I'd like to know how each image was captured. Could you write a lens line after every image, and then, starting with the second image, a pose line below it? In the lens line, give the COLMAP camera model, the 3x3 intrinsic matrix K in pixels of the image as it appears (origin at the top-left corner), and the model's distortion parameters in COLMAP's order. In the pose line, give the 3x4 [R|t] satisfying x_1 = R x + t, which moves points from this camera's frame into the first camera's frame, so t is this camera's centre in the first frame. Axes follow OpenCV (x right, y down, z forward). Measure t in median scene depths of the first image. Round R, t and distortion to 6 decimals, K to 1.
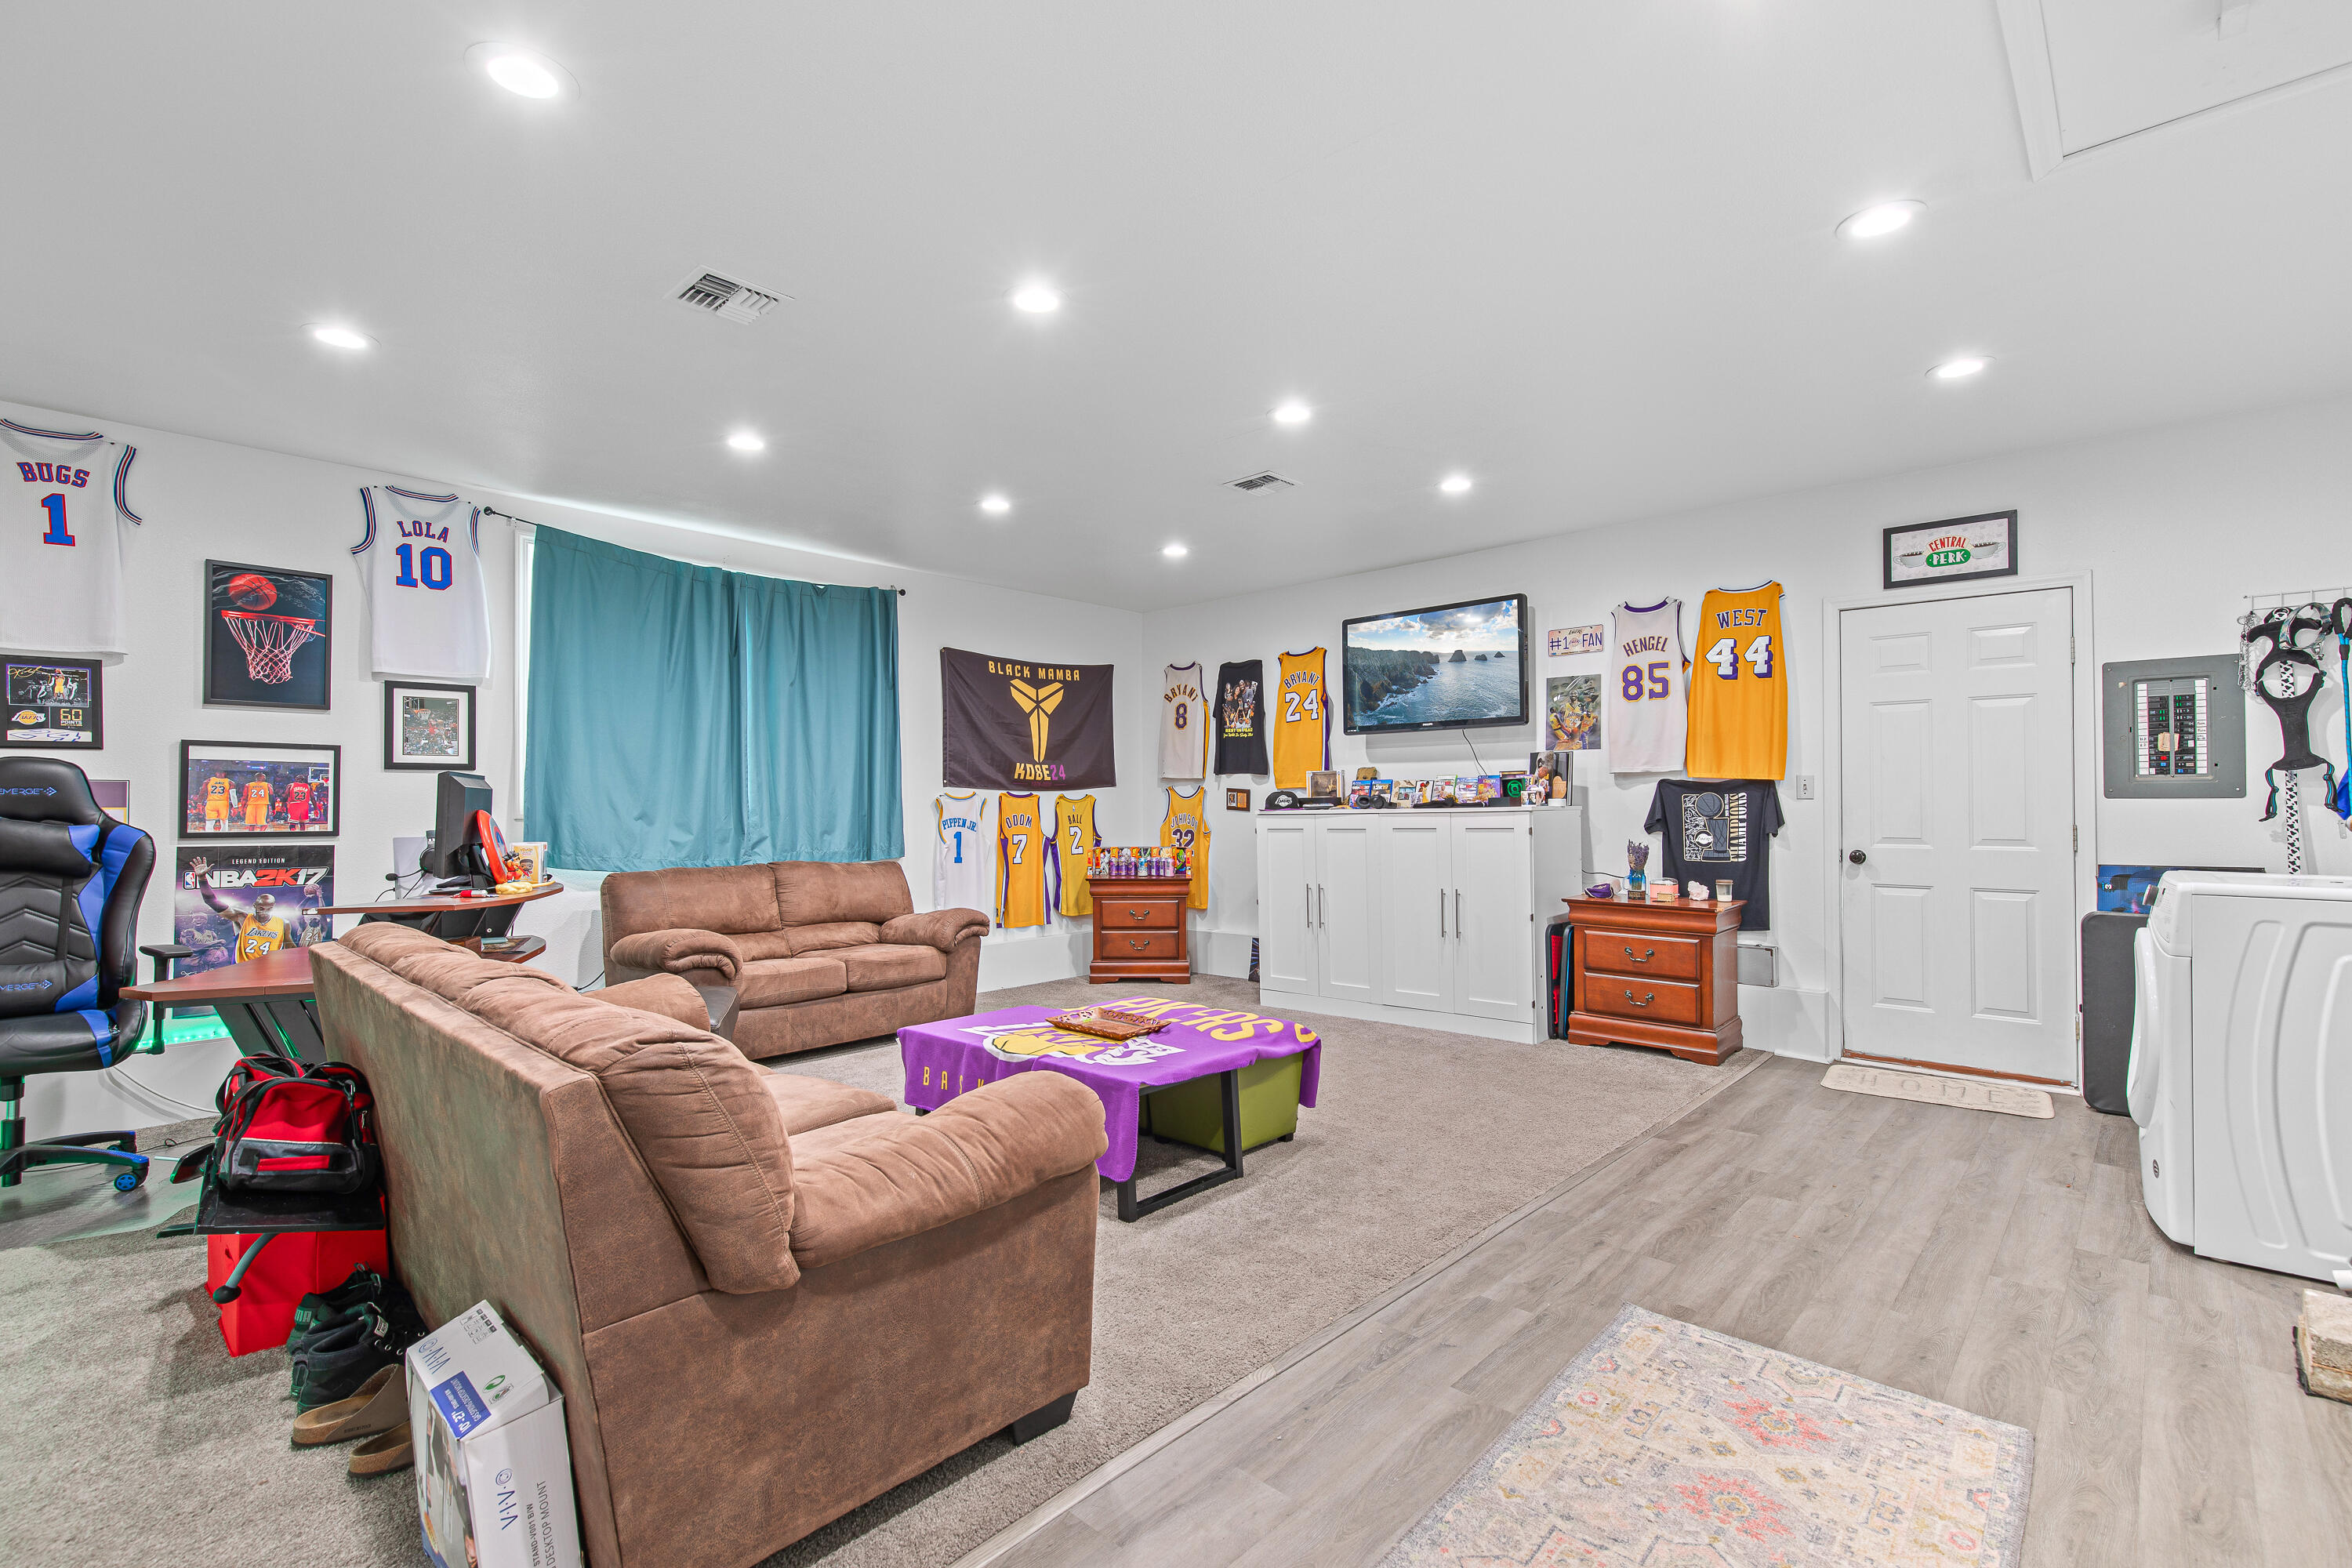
lens RADIAL K [[1066.8, 0, 1163.1], [0, 1066.8, 795.2], [0, 0, 1]] dist [0.009744, 0.000087]
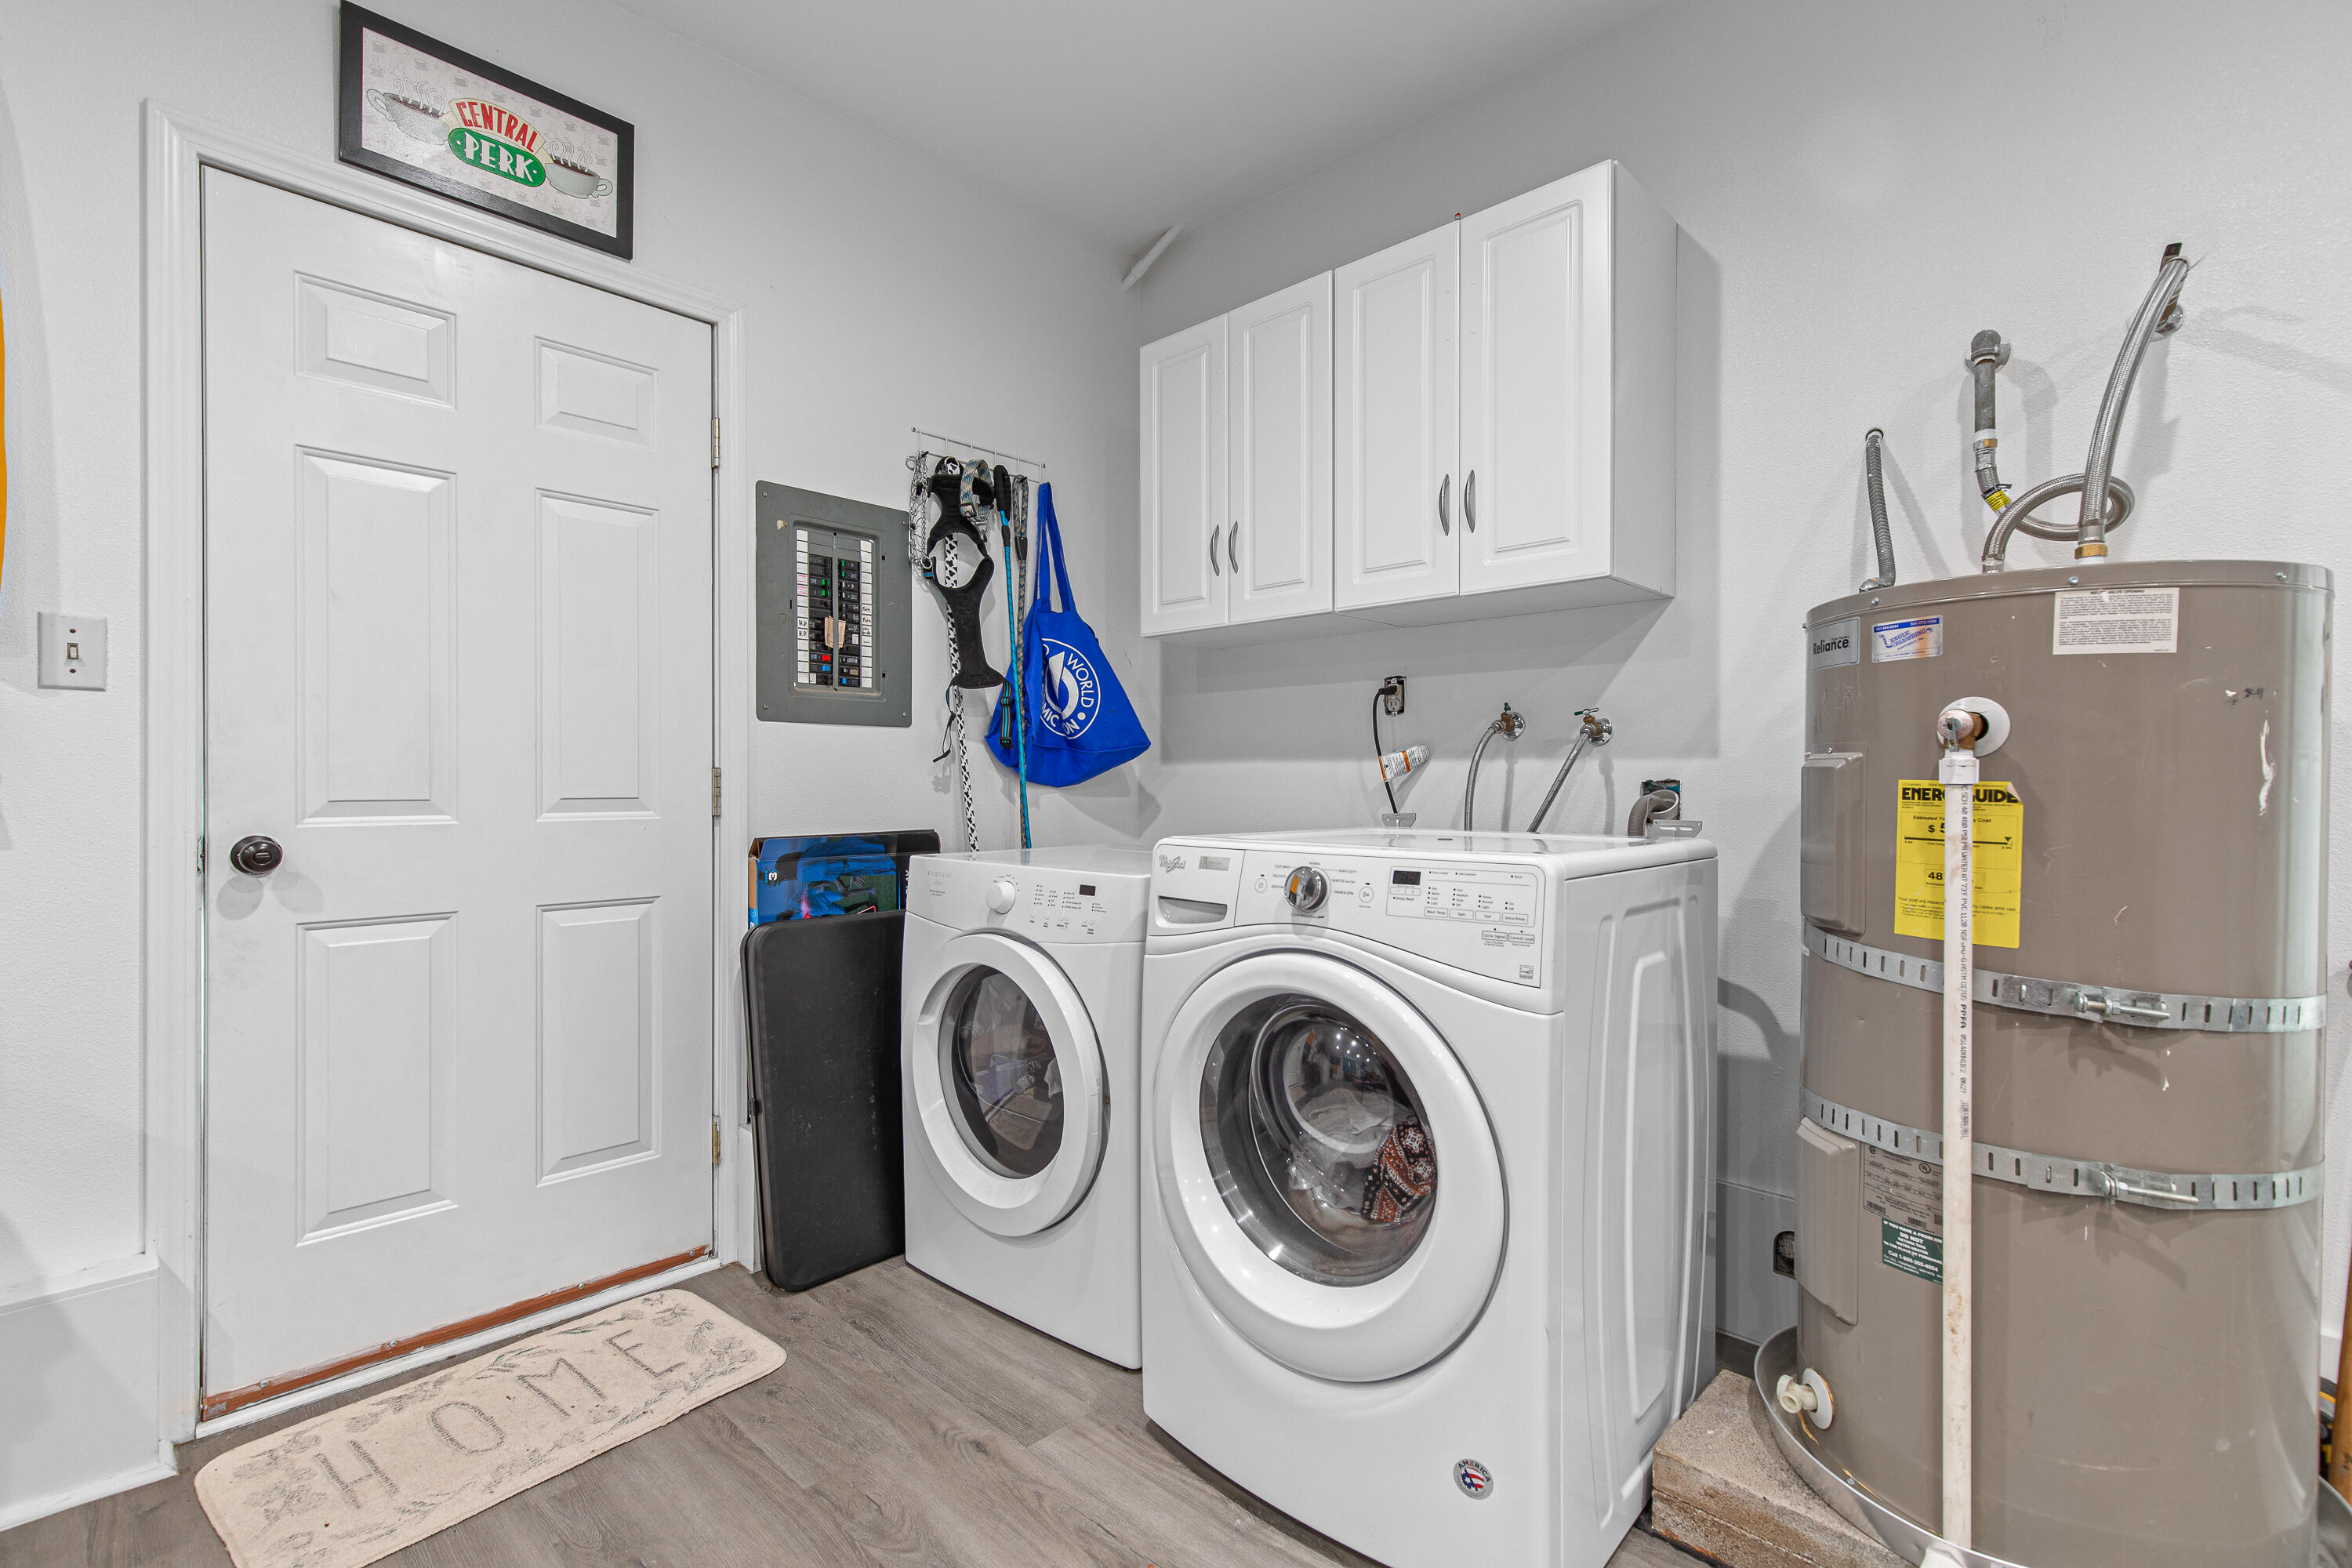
lens RADIAL K [[1066.8, 0, 1217.7], [0, 1066.8, 783.5], [0, 0, 1]] dist [0.009744, 0.000087]
pose [[-0.011953, 0.000788, 0.999928, 0.261609], [-0.011234, 0.999936, -0.000922, 0.028305], [-0.999865, -0.011244, -0.011943, 0.640374]]
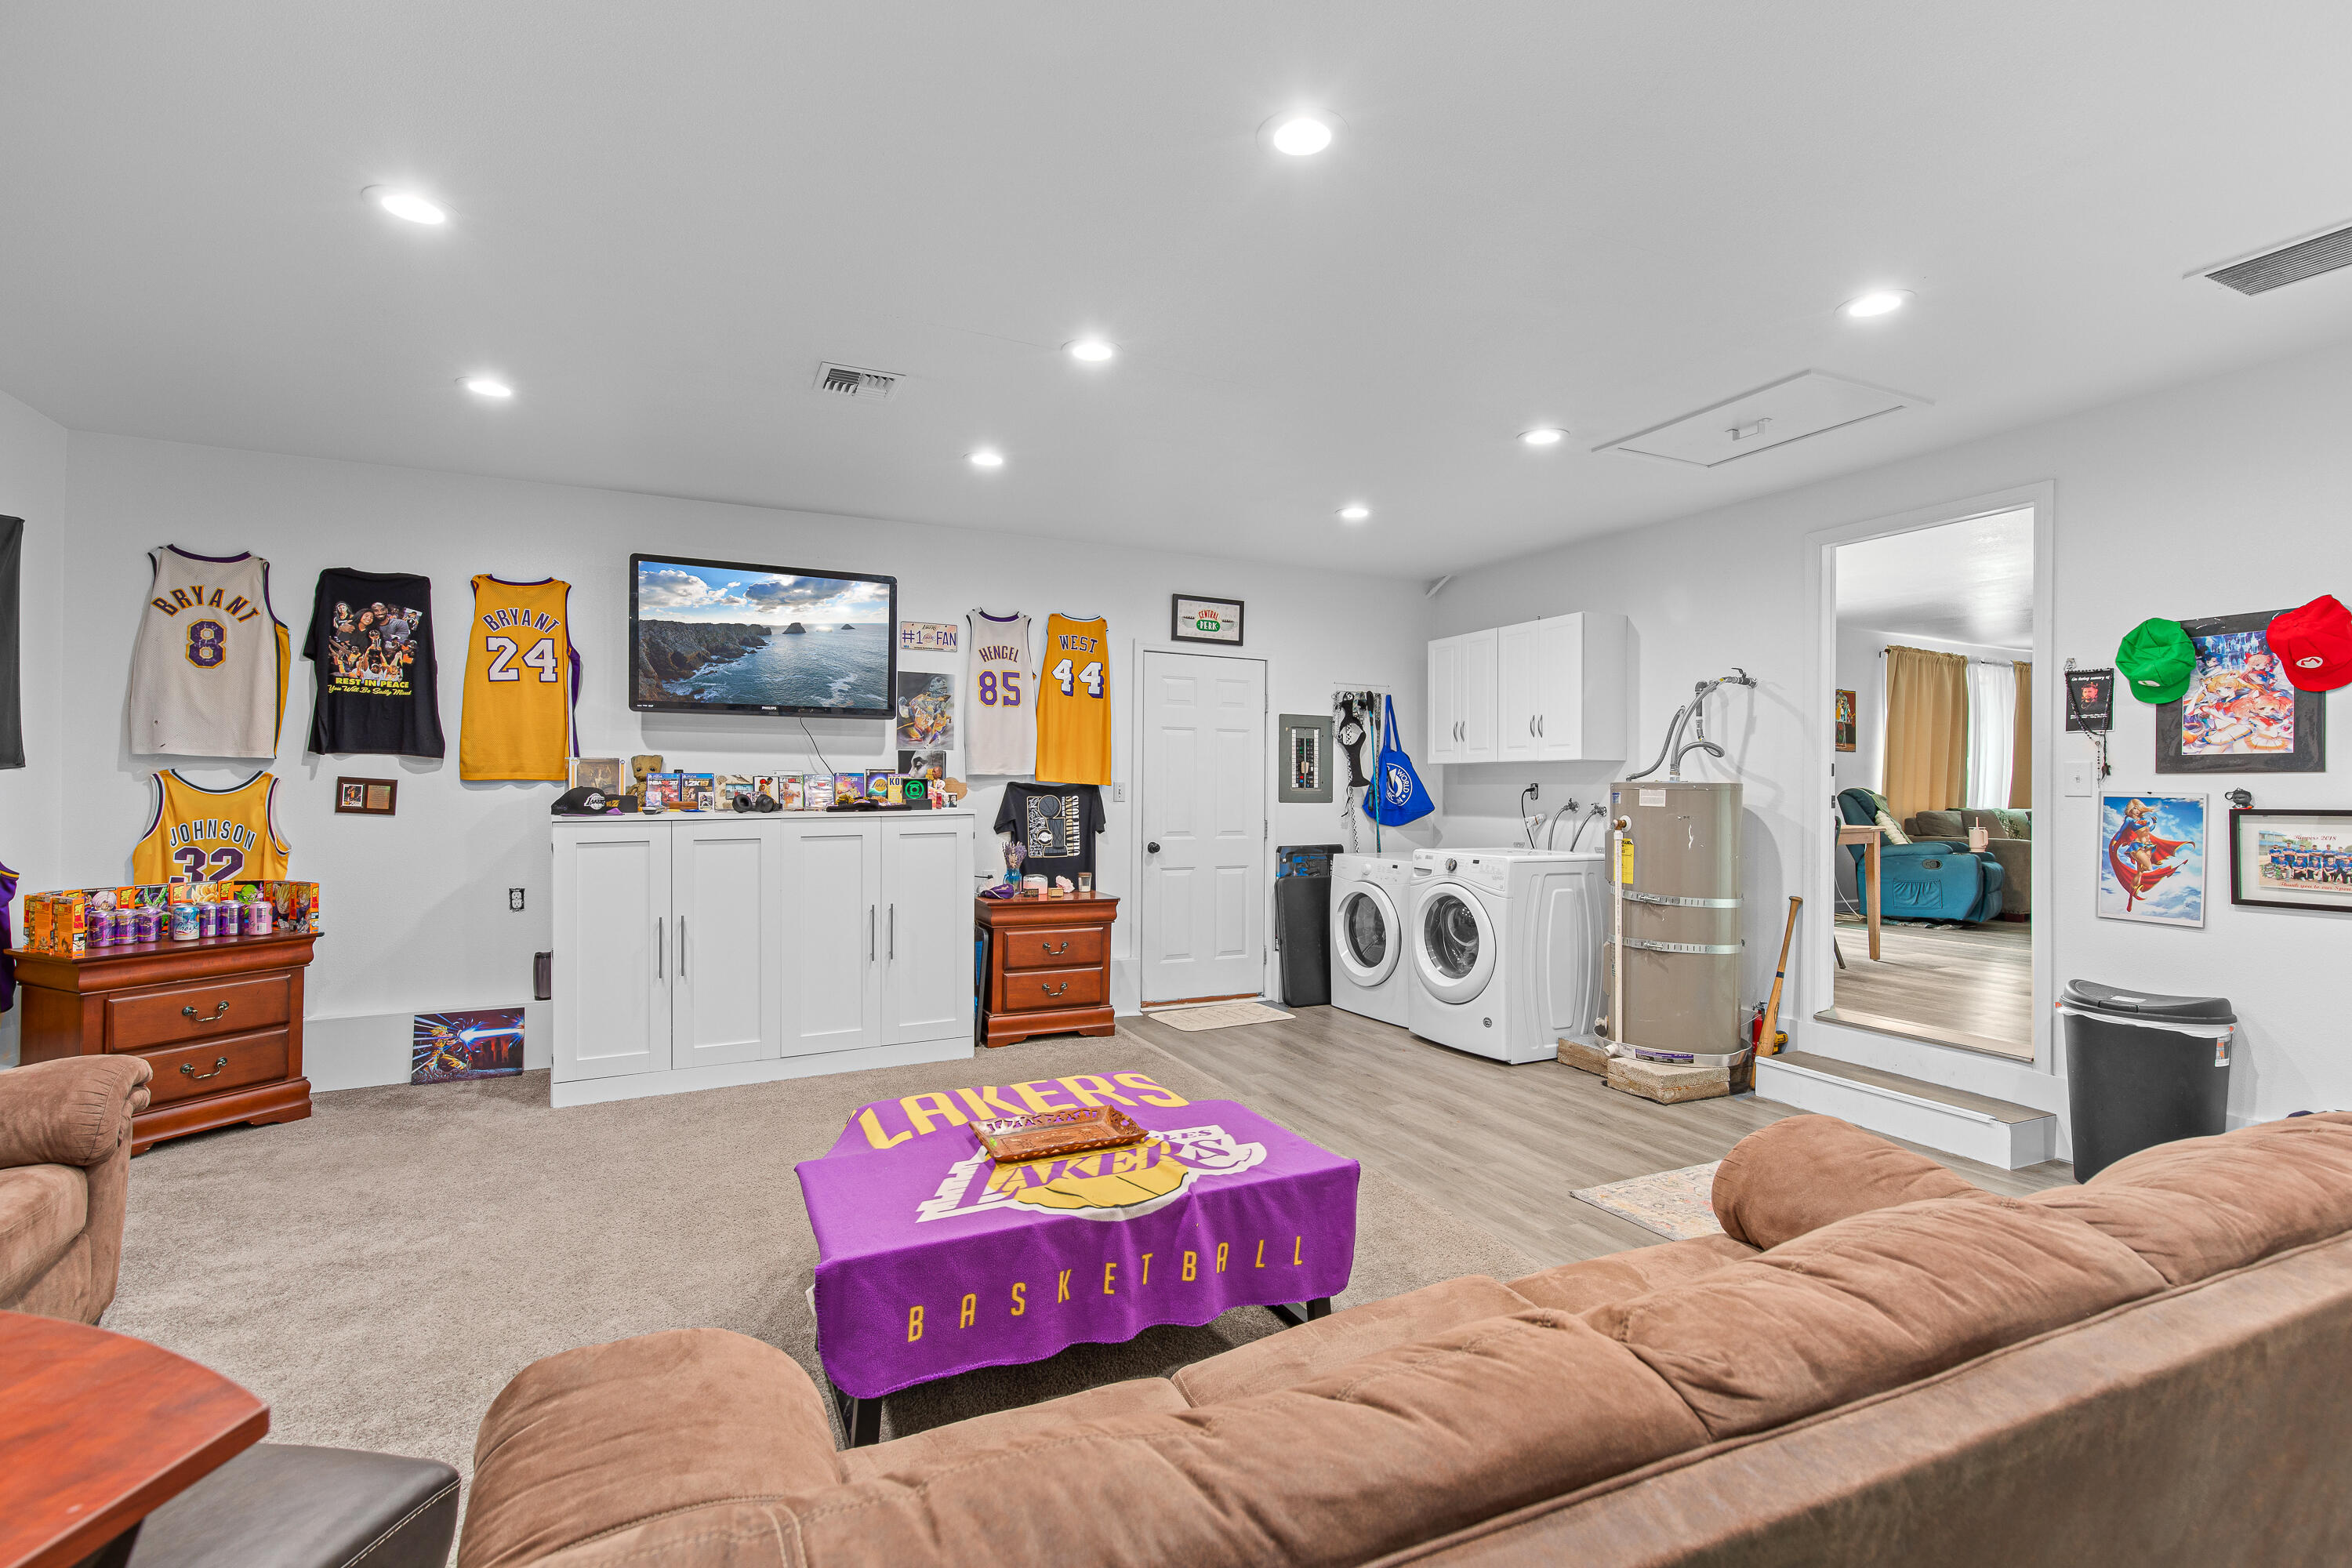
lens RADIAL K [[1066.8, 0, 1204.0], [0, 1066.8, 787.8], [0, 0, 1]] dist [0.009744, 0.000087]
pose [[0.350710, 0.008970, 0.936441, -0.486181], [-0.016964, 0.999851, -0.003224, -0.009556], [-0.936331, -0.014755, 0.350810, 0.475742]]
